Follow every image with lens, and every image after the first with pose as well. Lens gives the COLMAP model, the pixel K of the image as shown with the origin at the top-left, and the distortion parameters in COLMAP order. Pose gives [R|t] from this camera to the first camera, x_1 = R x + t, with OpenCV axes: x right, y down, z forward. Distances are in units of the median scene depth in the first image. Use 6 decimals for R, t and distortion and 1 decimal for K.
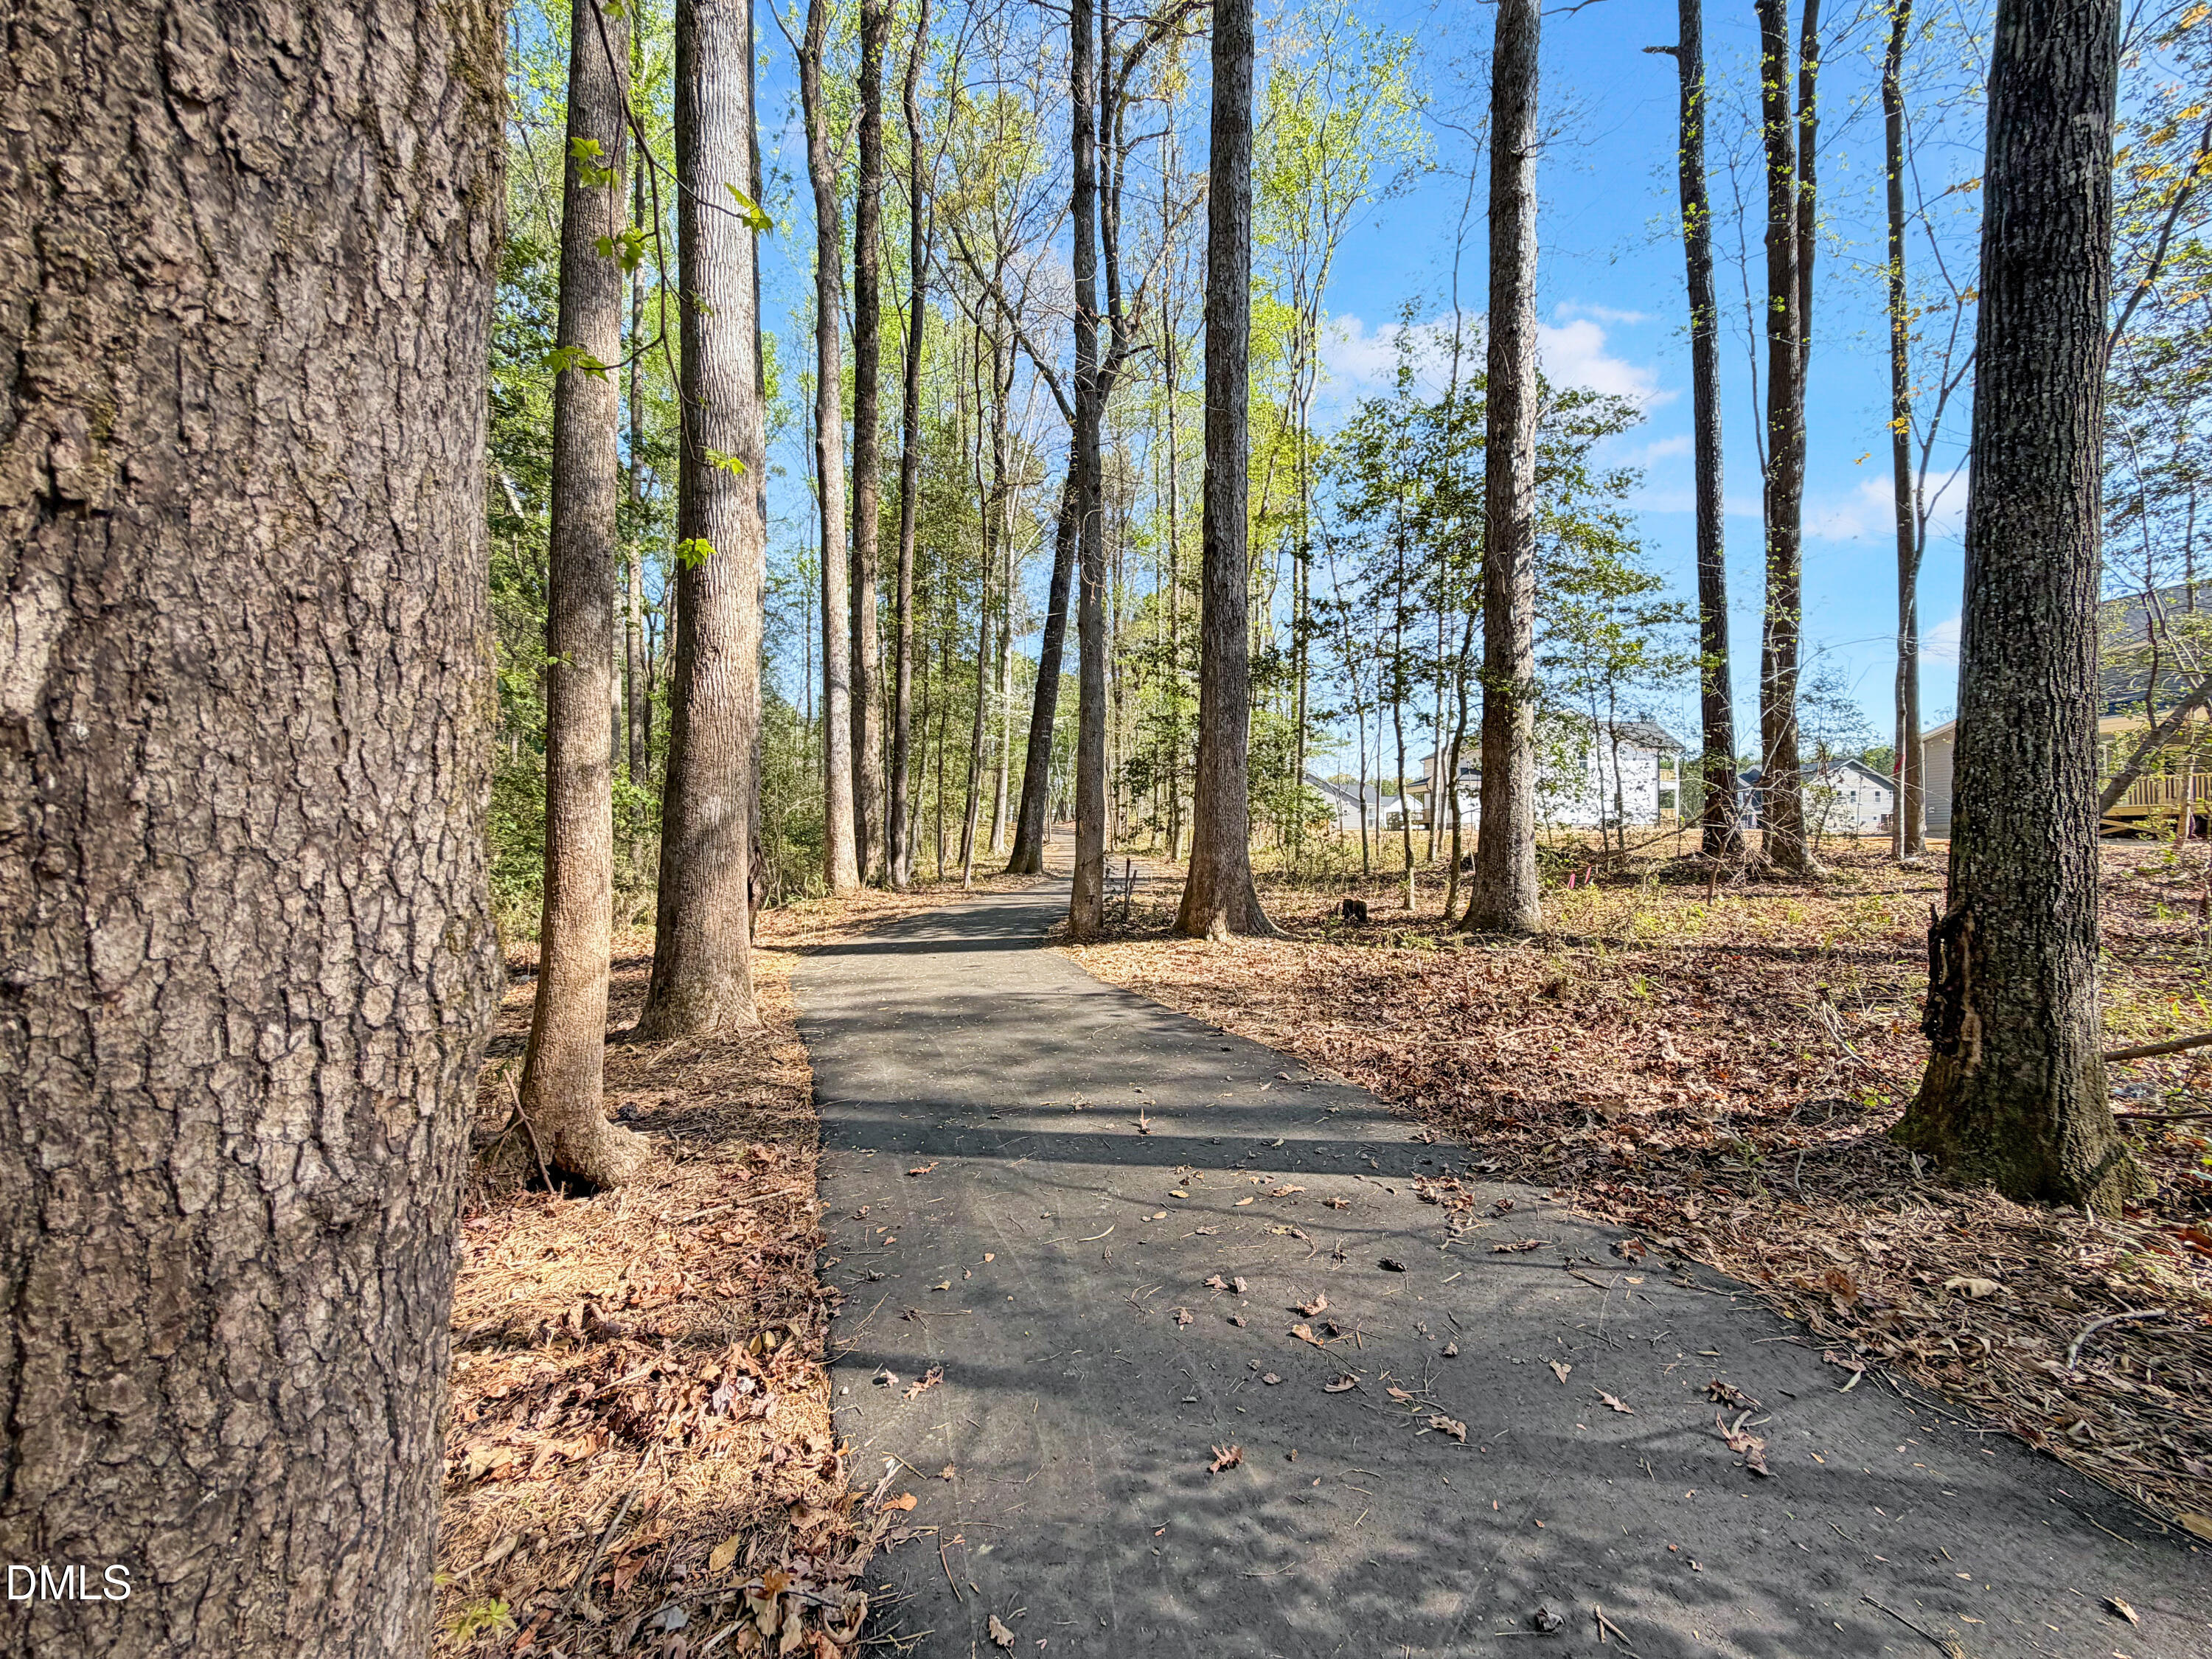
lens RADIAL K [[877.5, 0, 1106.0], [0, 877.5, 829.5], [0, 0, 1]] dist [0.000602, 0.000040]
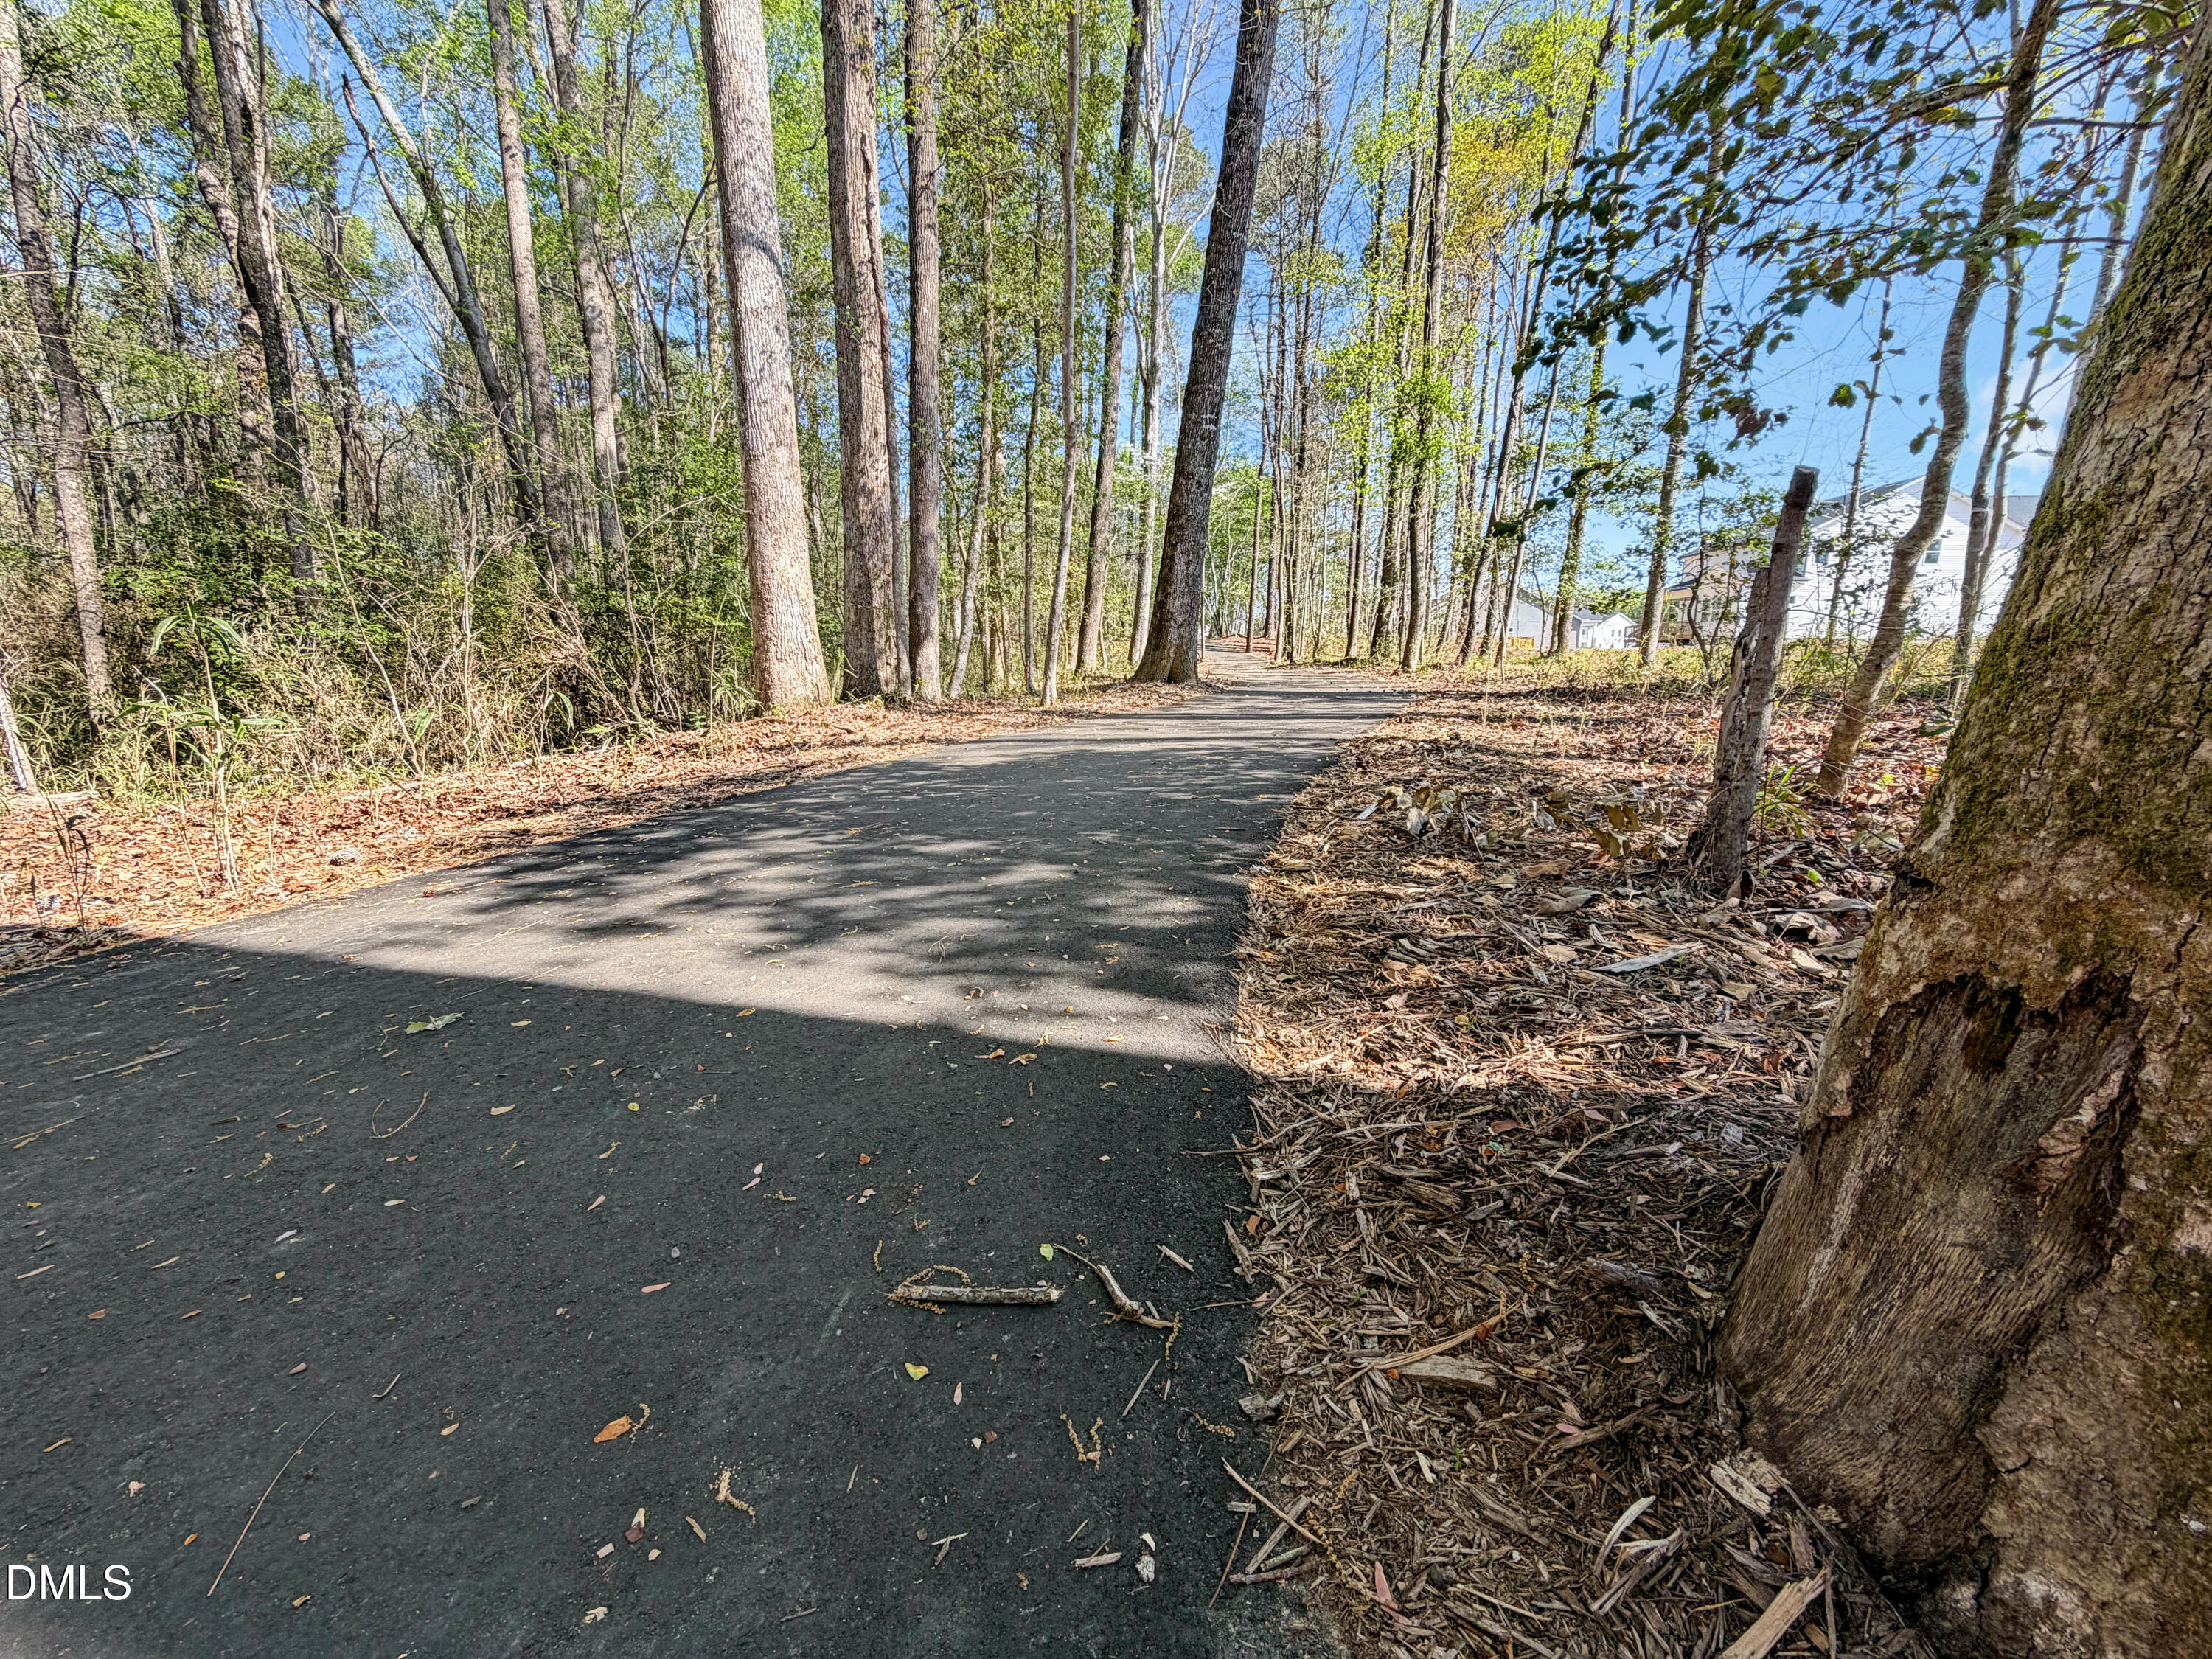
lens RADIAL K [[877.5, 0, 1106.0], [0, 877.5, 829.5], [0, 0, 1]] dist [0.000602, 0.000040]
pose [[0.985581, 0.035082, -0.165528, -0.038631], [-0.002730, 0.981440, 0.191752, 0.038371], [0.169183, -0.188535, 0.967384, 0.482737]]
